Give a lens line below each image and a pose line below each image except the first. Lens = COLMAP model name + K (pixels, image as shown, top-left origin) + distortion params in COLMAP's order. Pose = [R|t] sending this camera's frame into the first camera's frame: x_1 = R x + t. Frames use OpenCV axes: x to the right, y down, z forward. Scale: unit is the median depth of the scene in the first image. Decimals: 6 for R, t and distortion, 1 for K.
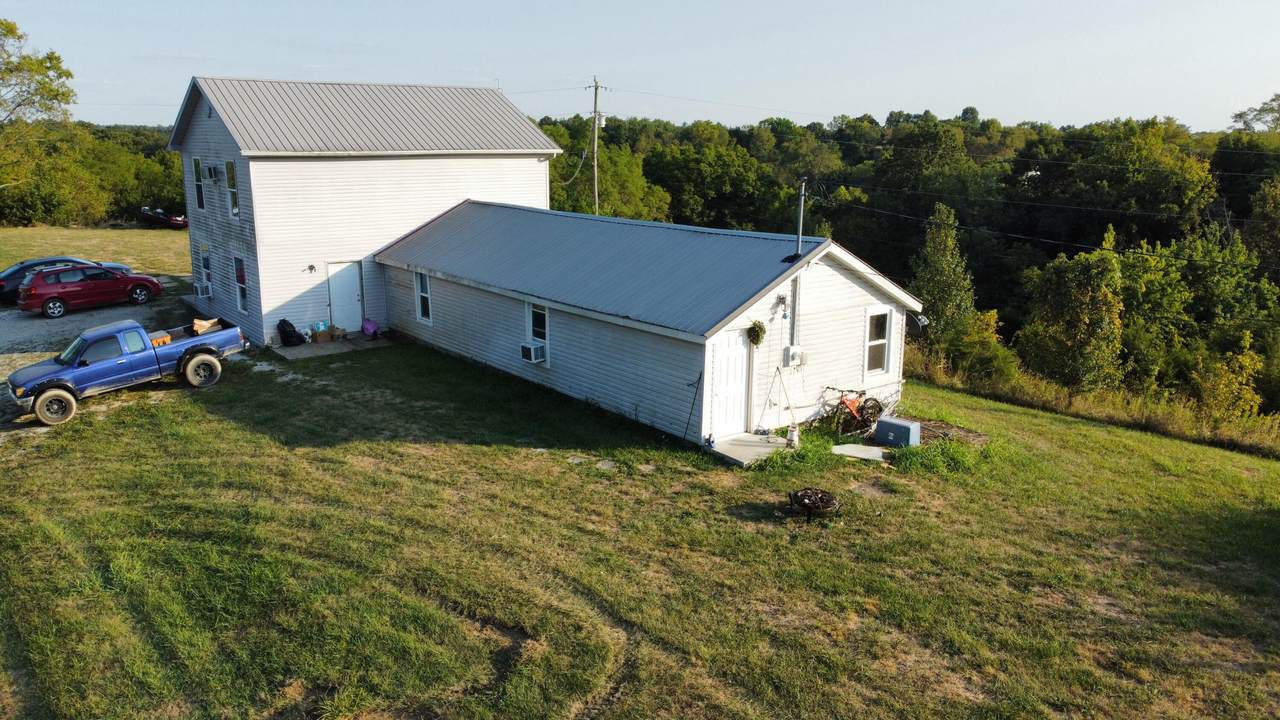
lens RADIAL K [[971.5, 0, 640.0], [0, 971.5, 360.0], [0, 0, 1]] dist [0.021394, -0.047842]
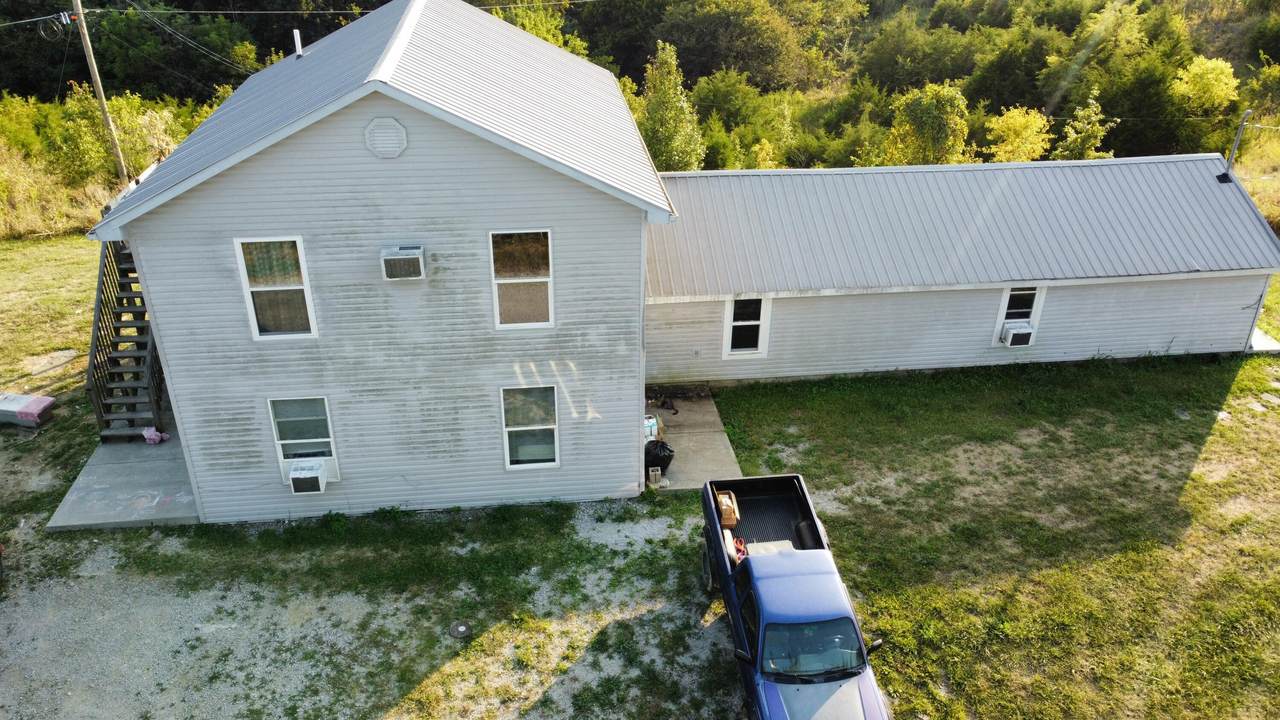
lens RADIAL K [[971.5, 0, 640.0], [0, 971.5, 360.0], [0, 0, 1]] dist [0.021394, -0.047842]
pose [[0.501011, -0.414076, 0.759953, -1.027018], [0.186952, 0.909160, 0.372124, -0.408848], [-0.845007, -0.044363, 0.532912, 0.811373]]
